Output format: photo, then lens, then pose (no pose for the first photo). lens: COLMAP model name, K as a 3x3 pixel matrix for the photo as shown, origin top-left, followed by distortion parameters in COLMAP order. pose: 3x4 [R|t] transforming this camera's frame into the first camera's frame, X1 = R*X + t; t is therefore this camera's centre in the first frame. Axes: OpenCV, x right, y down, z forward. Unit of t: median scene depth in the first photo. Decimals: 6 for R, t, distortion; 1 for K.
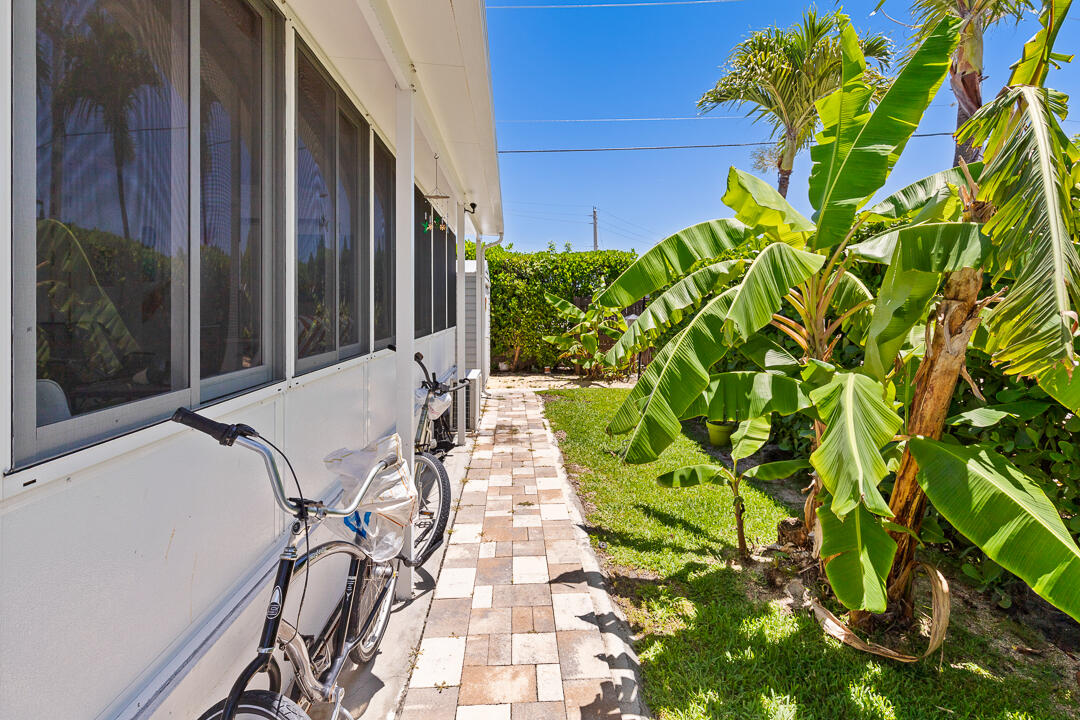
lens RADIAL K [[505.7, 0, 541.6], [0, 505.7, 302.5], [0, 0, 1]] dist [0.002509, -0.000043]
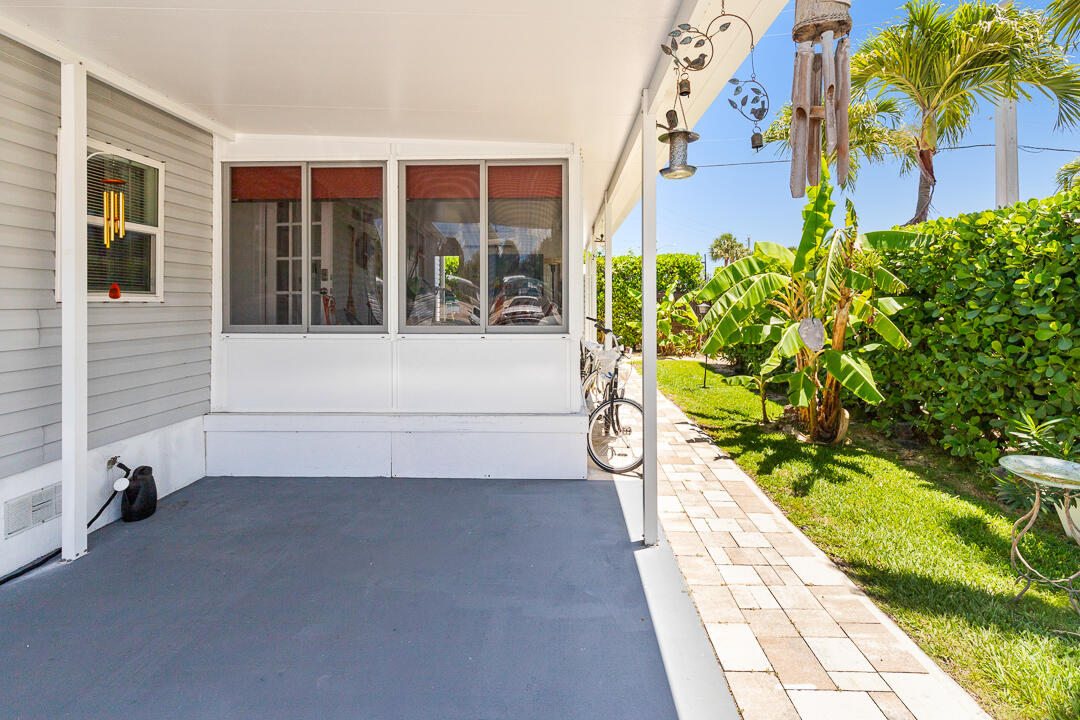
lens RADIAL K [[499.6, 0, 541.1], [0, 499.6, 297.0], [0, 0, 1]] dist [-0.001086, -0.000226]
pose [[0.993913, 0.000512, -0.110171, -0.155432], [-0.000237, 0.999997, 0.002505, -0.000918], [0.110172, -0.002464, 0.993910, -0.615240]]
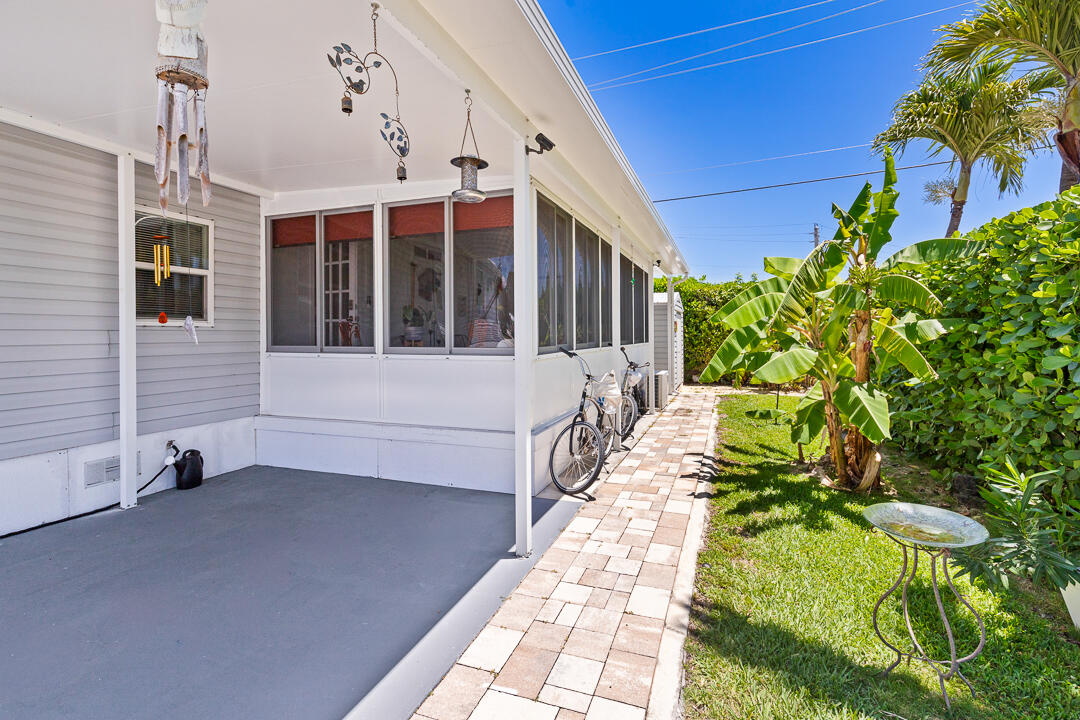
lens RADIAL K [[495.8, 0, 535.0], [0, 495.8, 326.6], [0, 0, 1]] dist [-0.000525, -0.000242]
pose [[0.910689, -0.005469, -0.413055, 0.151886], [0.004180, 0.999983, -0.004024, 0.014043], [0.413070, 0.001938, 0.910697, -0.564380]]
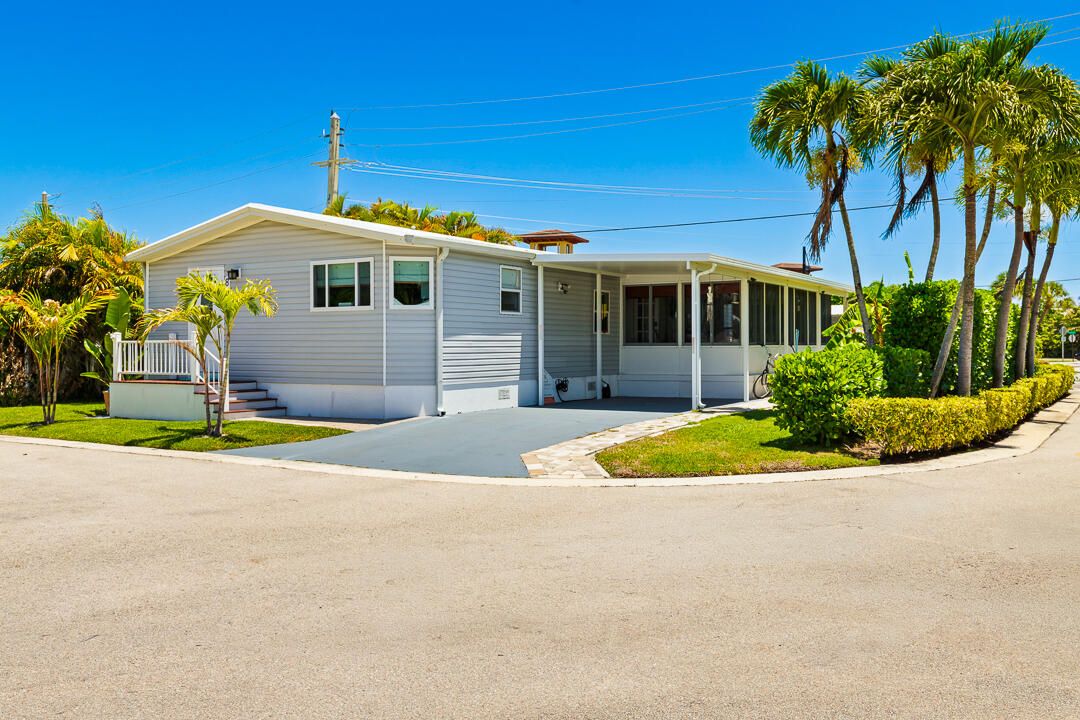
lens RADIAL K [[882.1, 0, 540.0], [0, 882.1, 360.0], [0, 0, 1]] dist [-0.005138, -0.000596]
pose [[0.817525, 0.009981, -0.575807, 1.220844], [0.006346, 0.999633, 0.026338, 0.015494], [0.575858, -0.025186, 0.817162, -3.316073]]
